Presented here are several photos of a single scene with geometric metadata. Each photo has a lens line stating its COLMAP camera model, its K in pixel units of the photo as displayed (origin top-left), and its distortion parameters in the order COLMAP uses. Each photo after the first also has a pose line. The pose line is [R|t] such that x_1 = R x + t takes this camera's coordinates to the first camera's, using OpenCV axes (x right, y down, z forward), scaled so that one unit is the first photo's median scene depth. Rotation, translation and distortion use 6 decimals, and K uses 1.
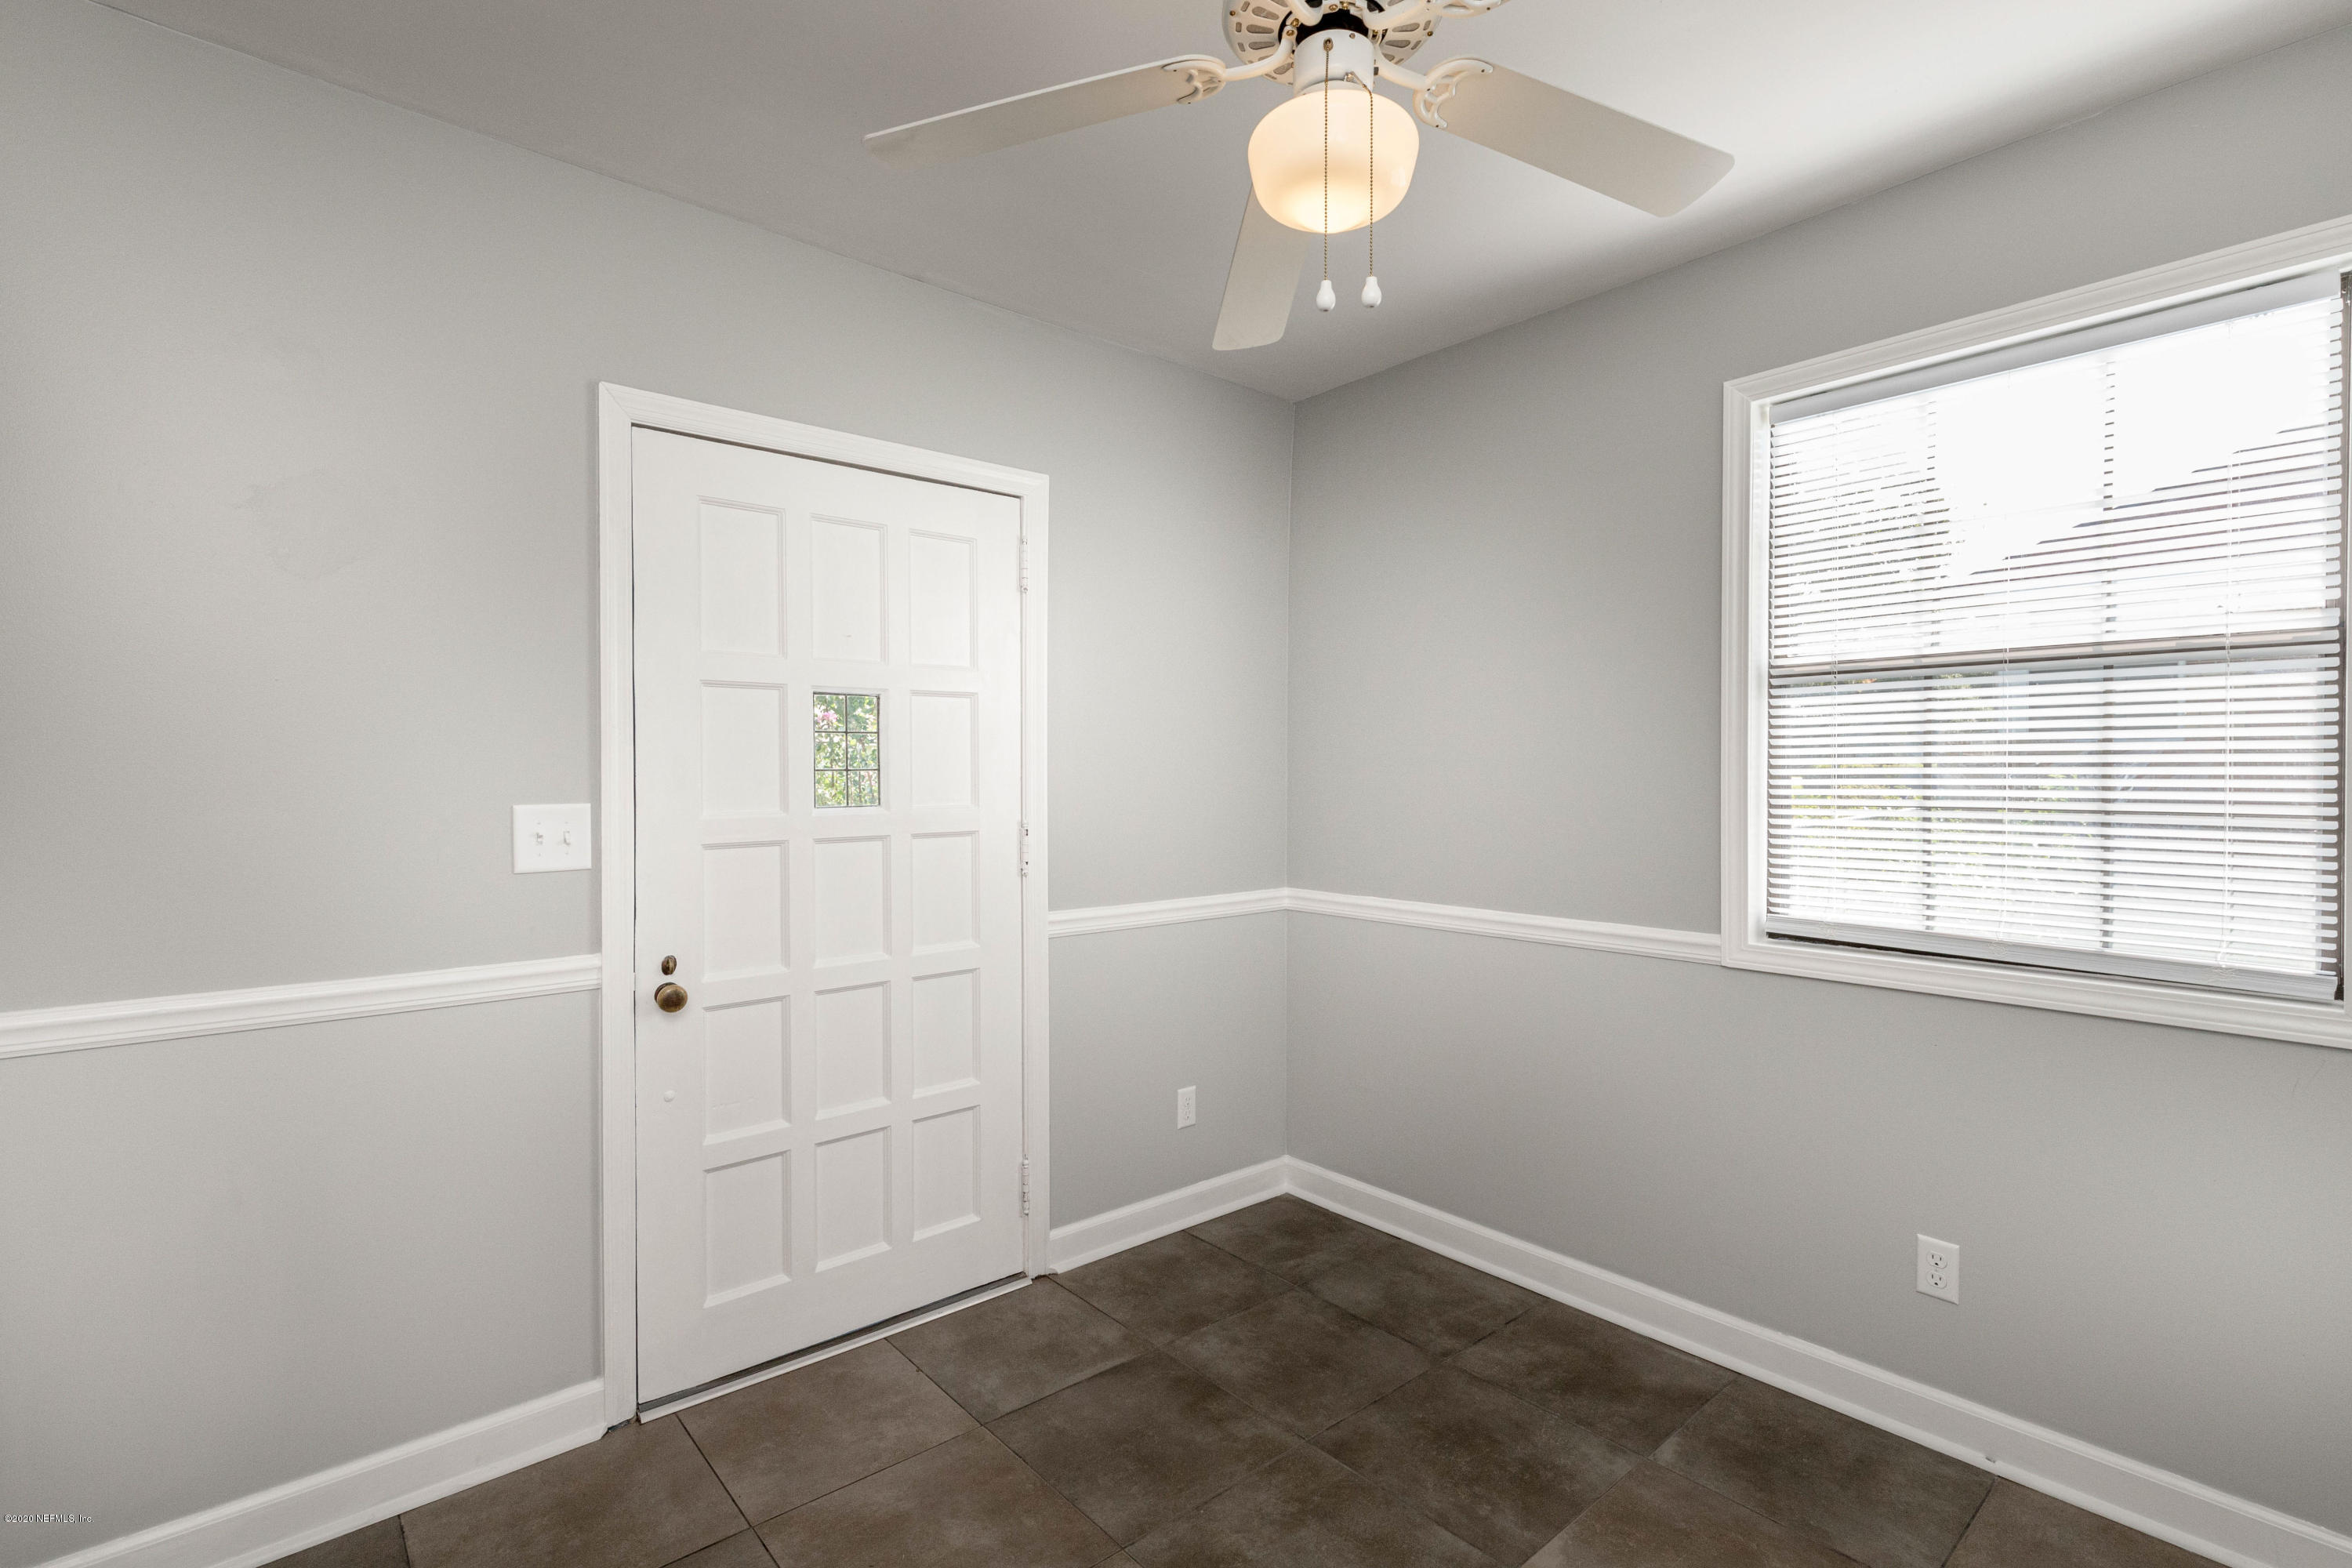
lens RADIAL K [[1066.1, 0, 1187.7], [0, 1066.1, 777.5], [0, 0, 1]] dist [-0.000884, -0.000046]
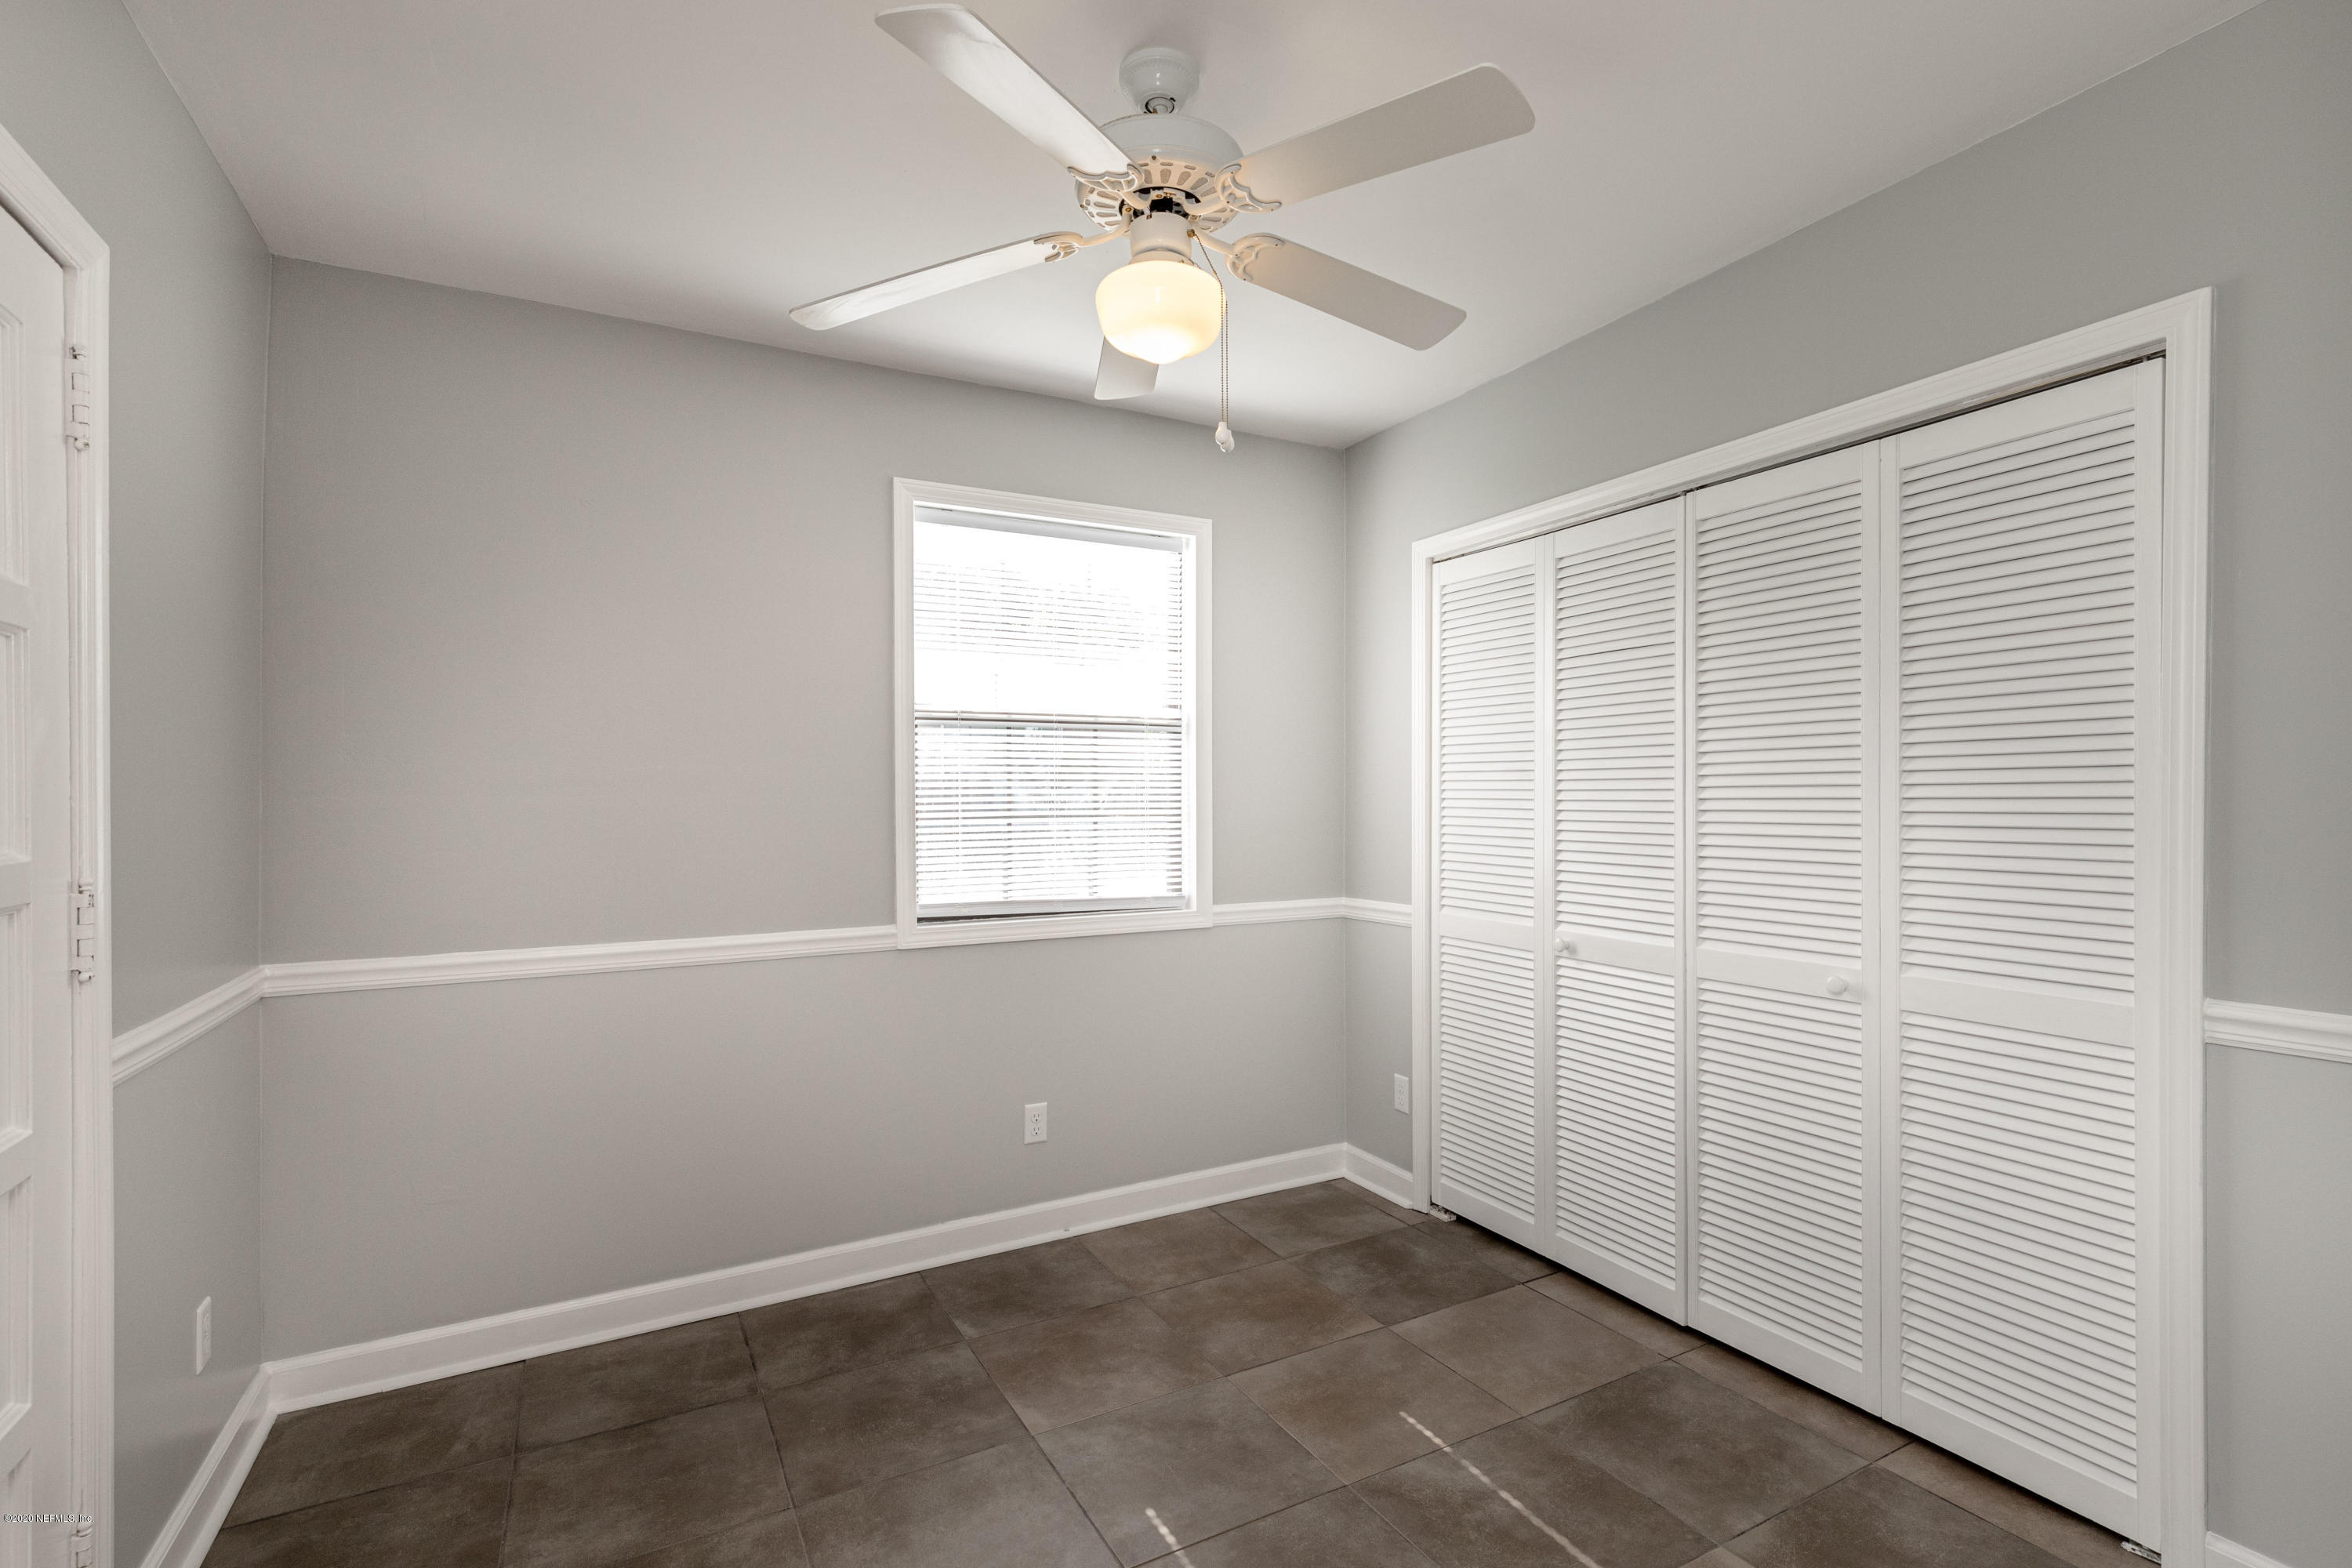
lens RADIAL K [[1090.1, 0, 1184.7], [0, 1090.1, 798.7], [0, 0, 1]] dist [0.001159, 0.000145]
pose [[0.229823, -0.007167, 0.973206, -0.701482], [0.015731, 0.999870, 0.003648, 0.002466], [-0.973105, 0.014471, 0.229906, 0.416930]]
